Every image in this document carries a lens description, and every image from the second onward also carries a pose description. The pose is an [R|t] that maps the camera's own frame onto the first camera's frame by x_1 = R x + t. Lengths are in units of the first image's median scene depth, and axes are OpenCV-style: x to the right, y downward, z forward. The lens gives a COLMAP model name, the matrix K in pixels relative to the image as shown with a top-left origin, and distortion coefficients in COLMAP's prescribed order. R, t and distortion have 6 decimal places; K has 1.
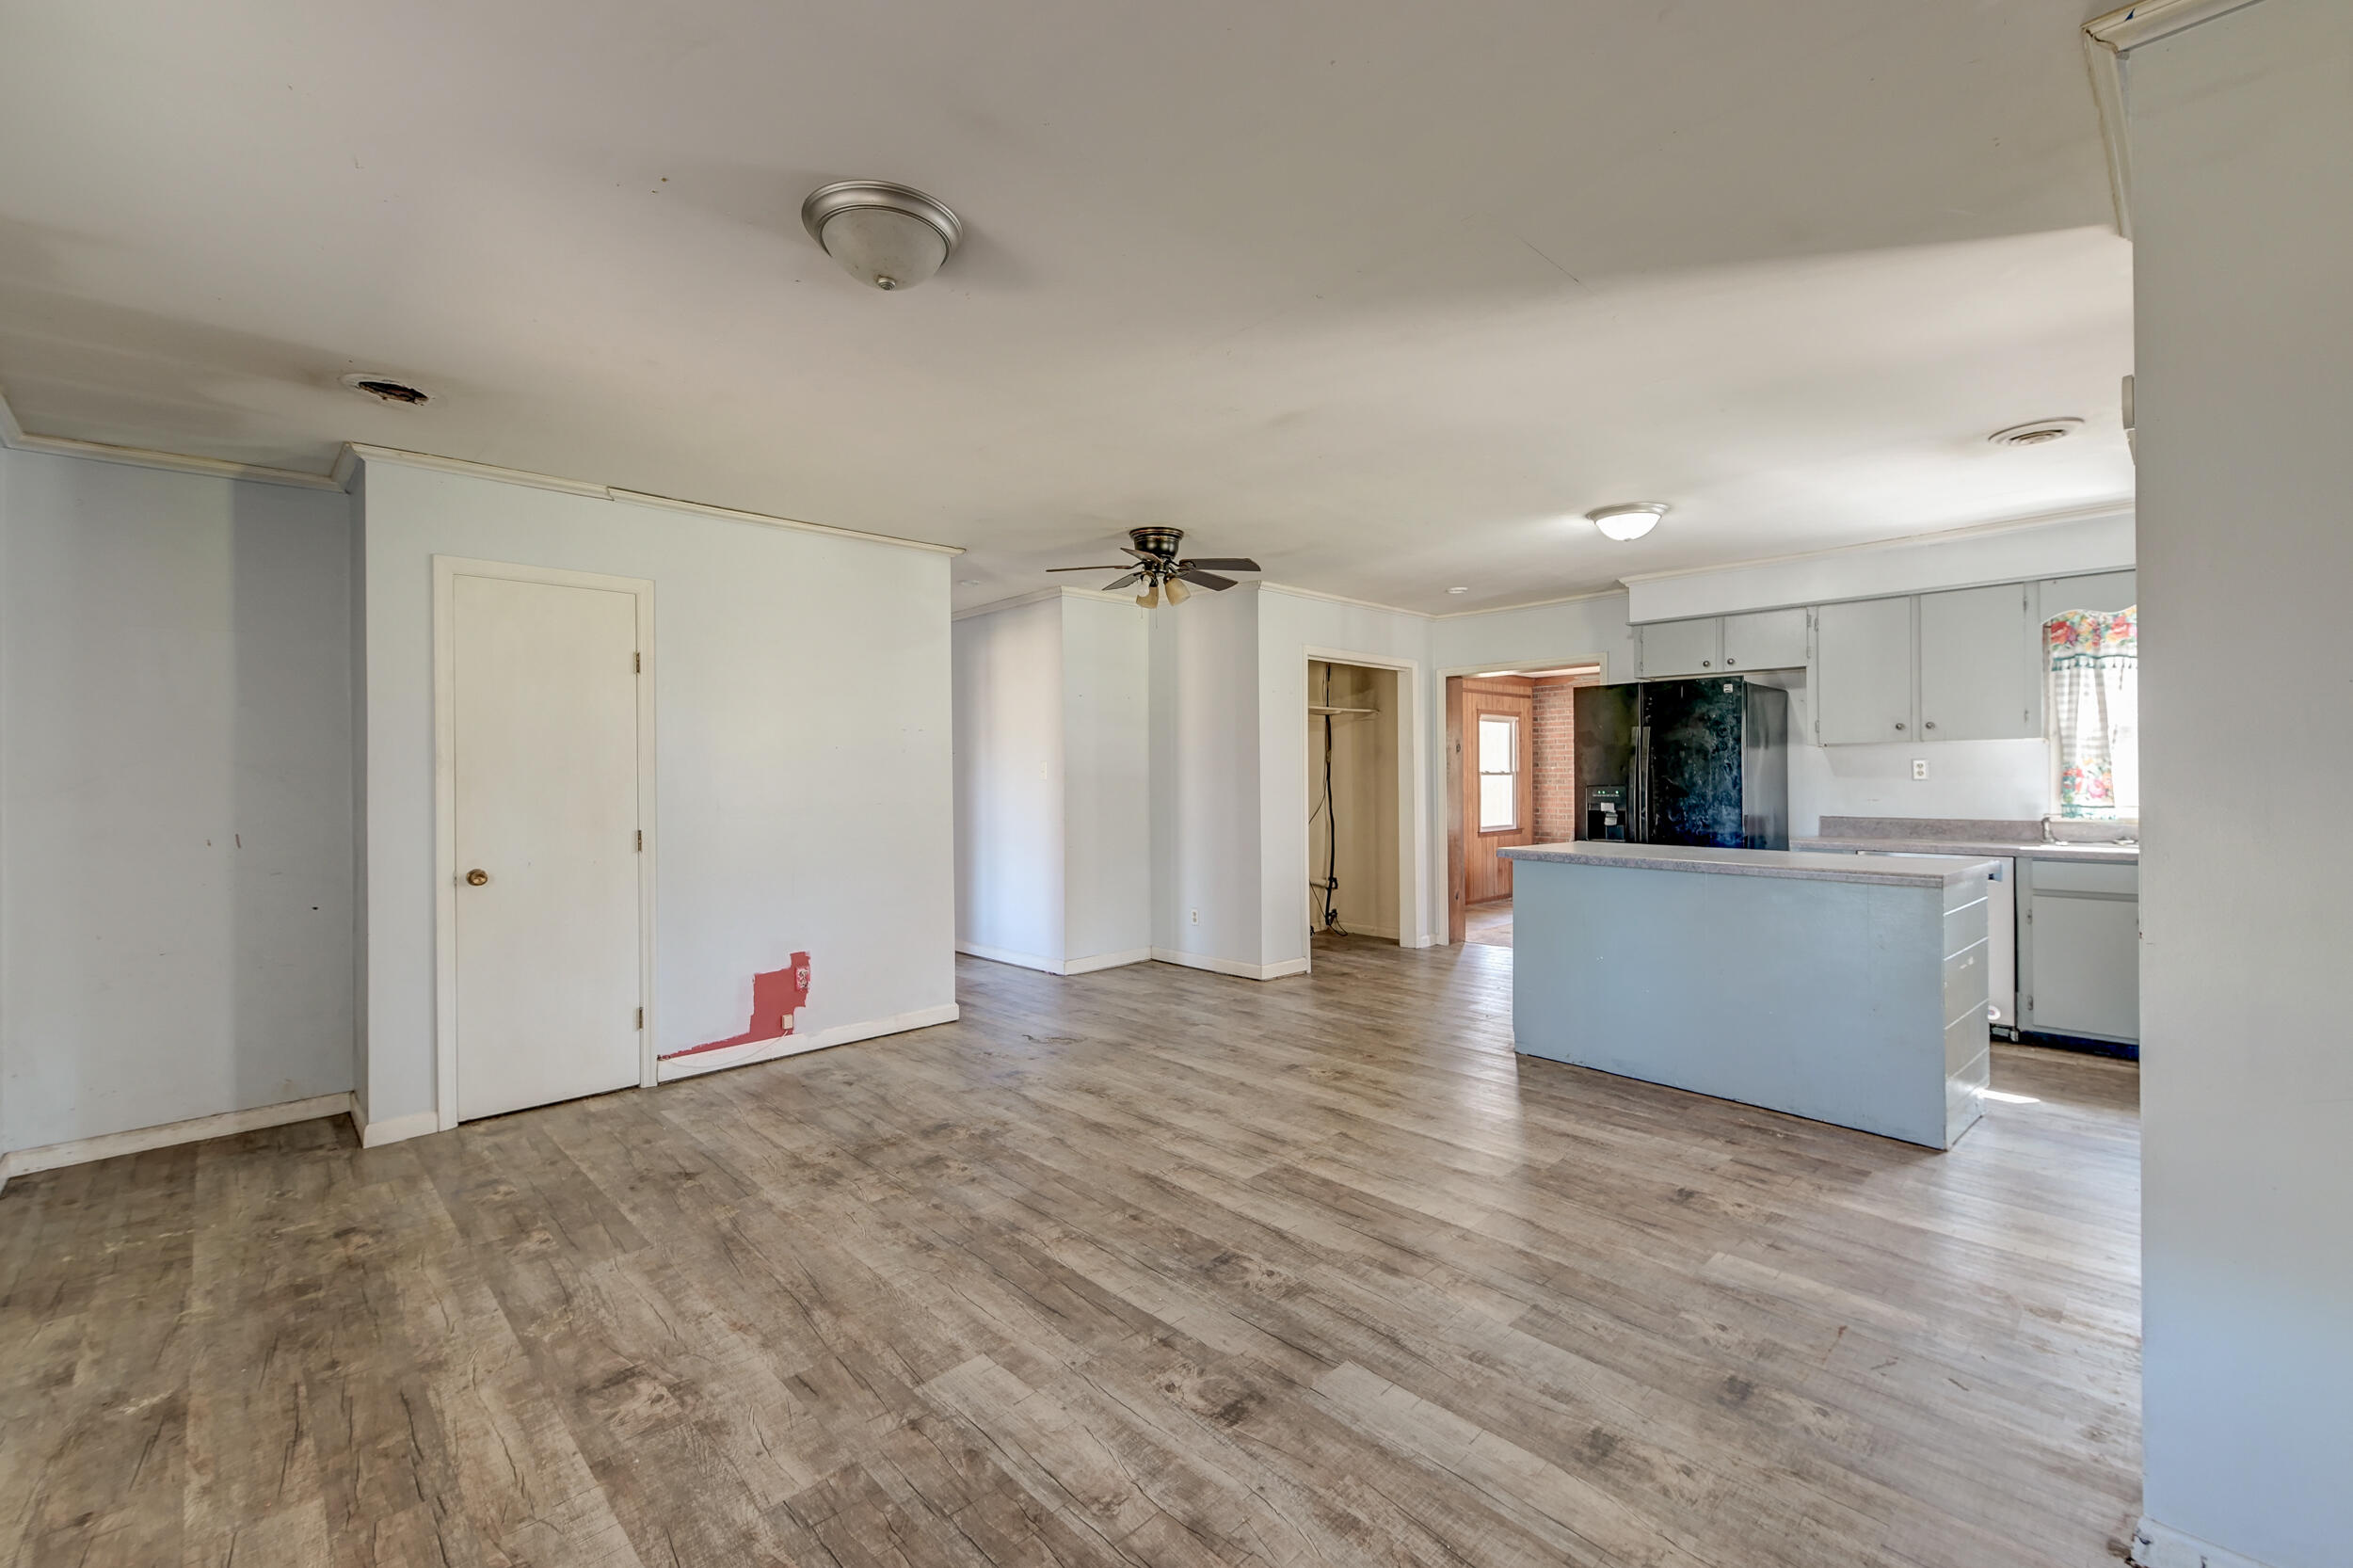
lens RADIAL K [[987.4, 0, 1181.7], [0, 987.4, 778.1], [0, 0, 1]] dist [0.021430, -0.010110]
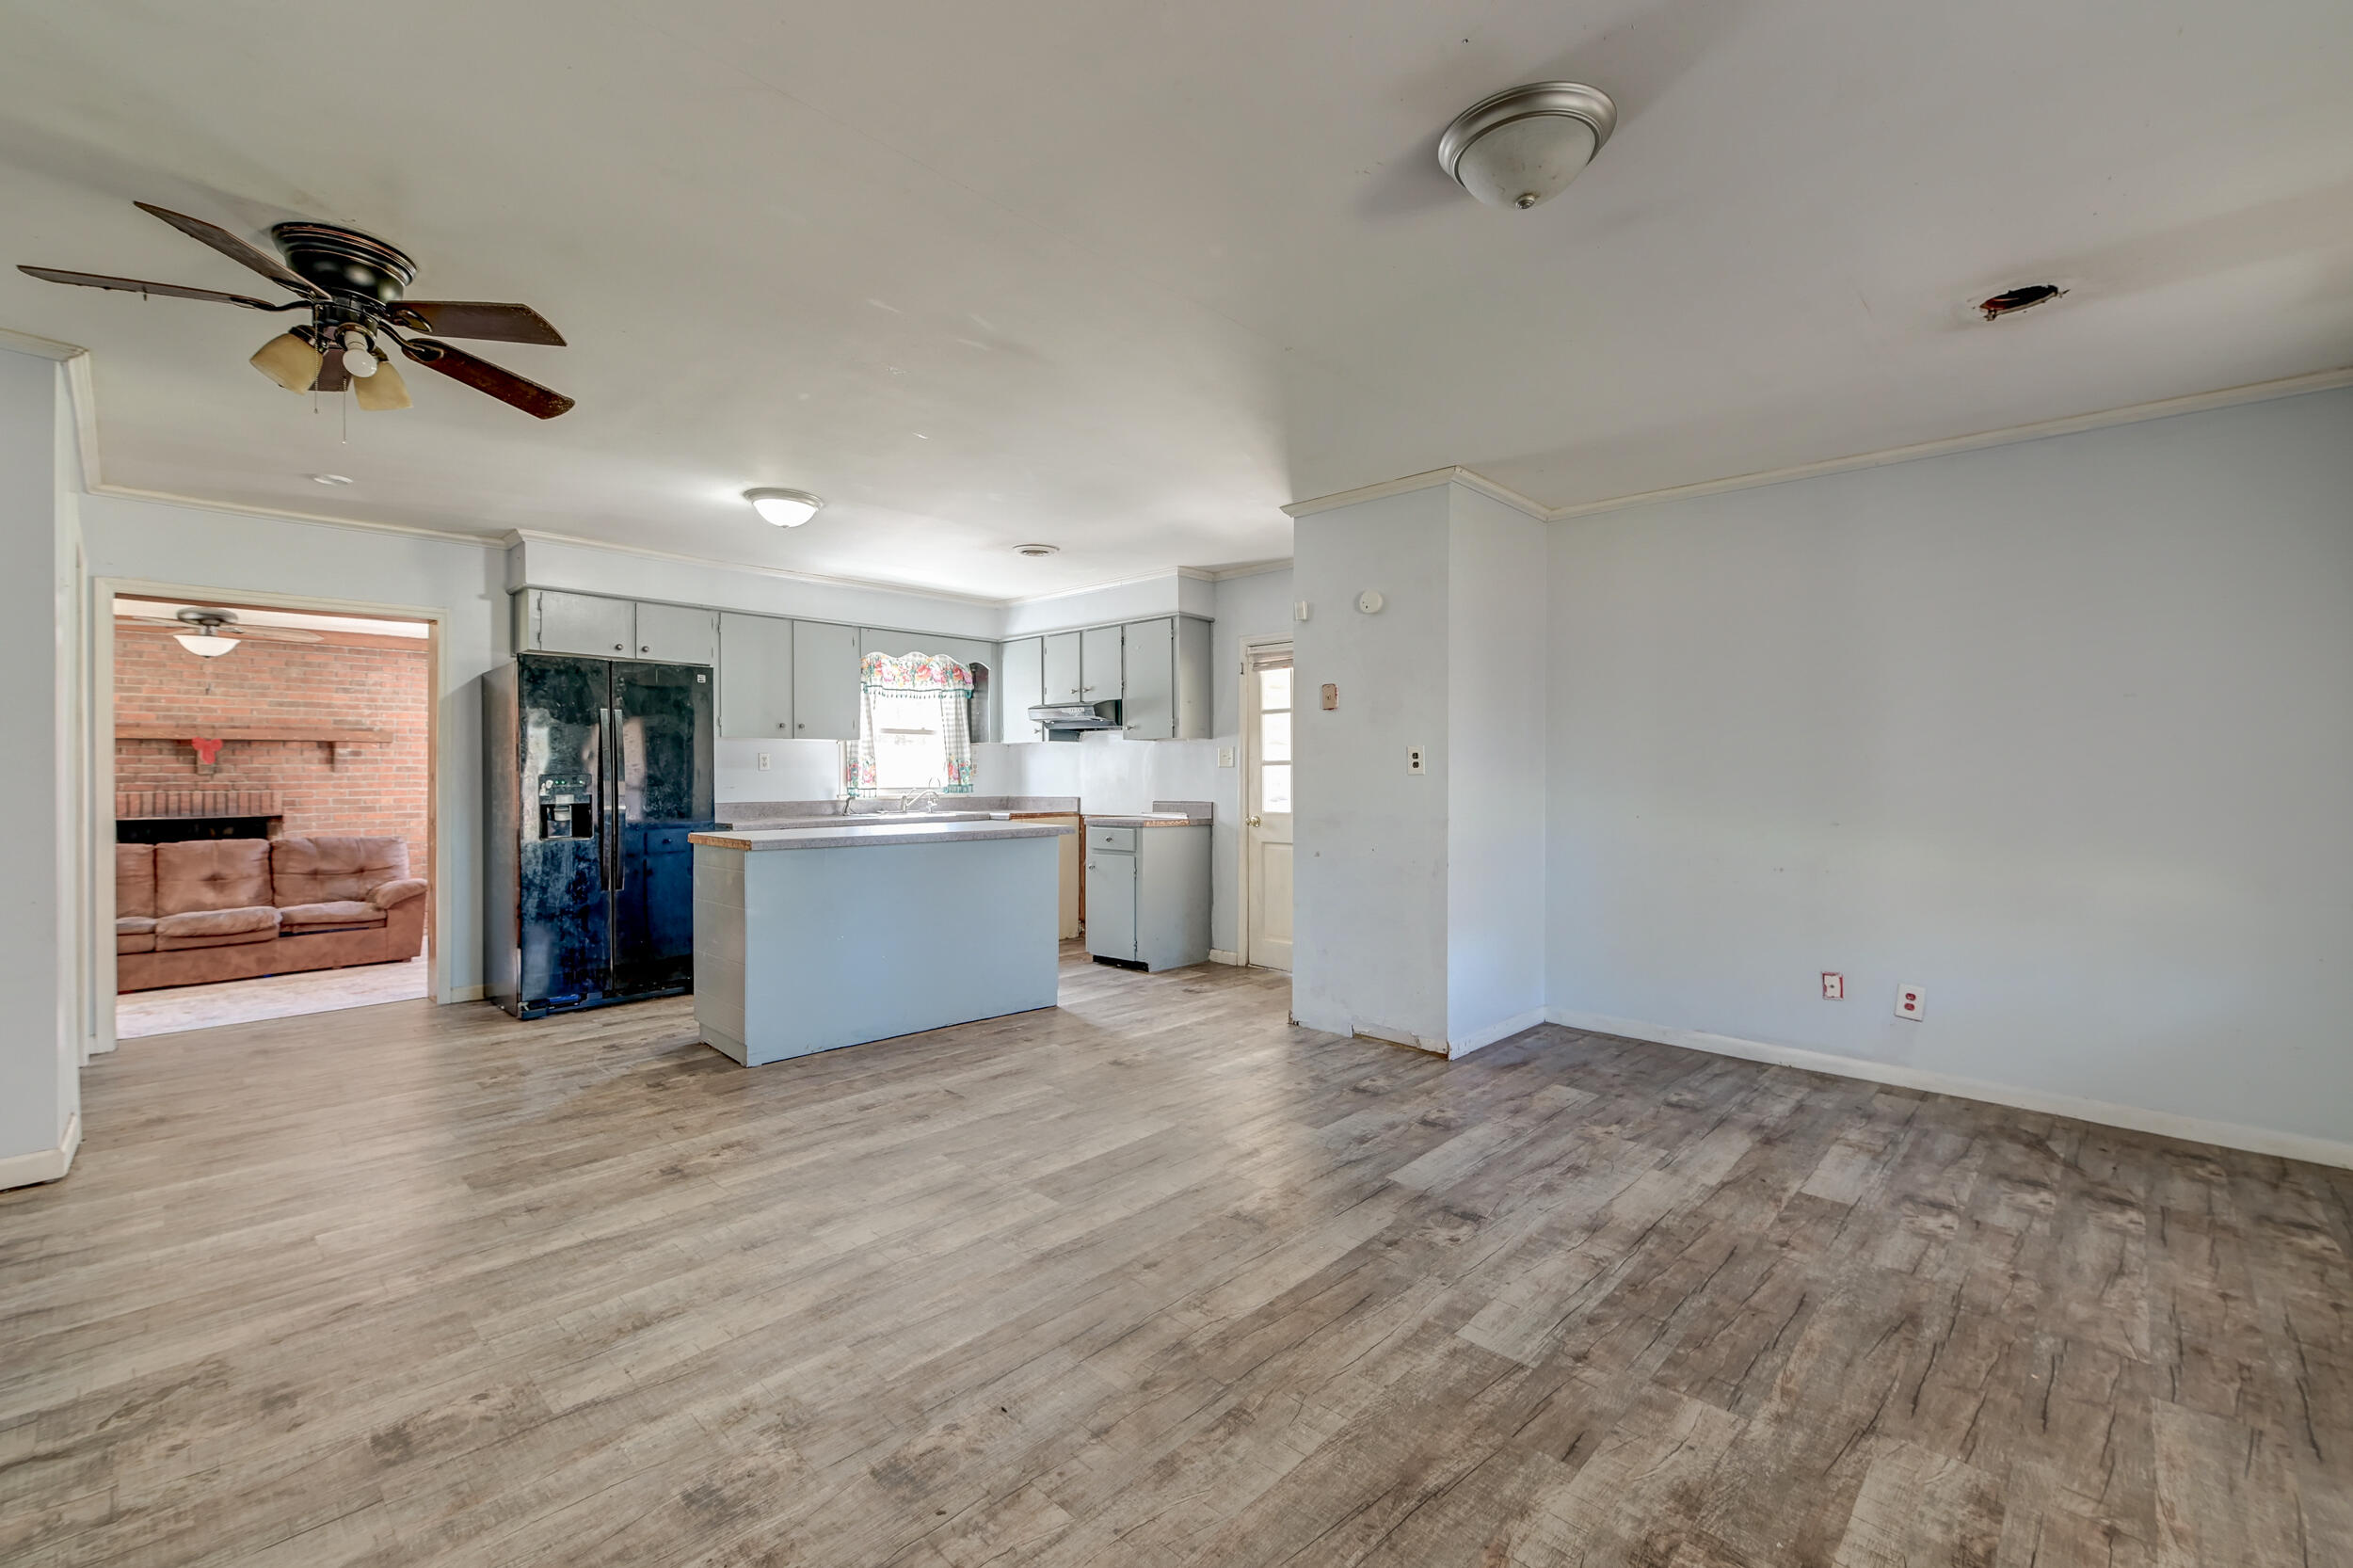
lens RADIAL K [[987.4, 0, 1181.7], [0, 987.4, 778.1], [0, 0, 1]] dist [0.021430, -0.010110]
pose [[-0.040042, 0.001816, 0.999196, -0.665304], [0.004043, 0.999990, -0.001656, 0.021713], [-0.999190, 0.003973, -0.040049, 0.748269]]
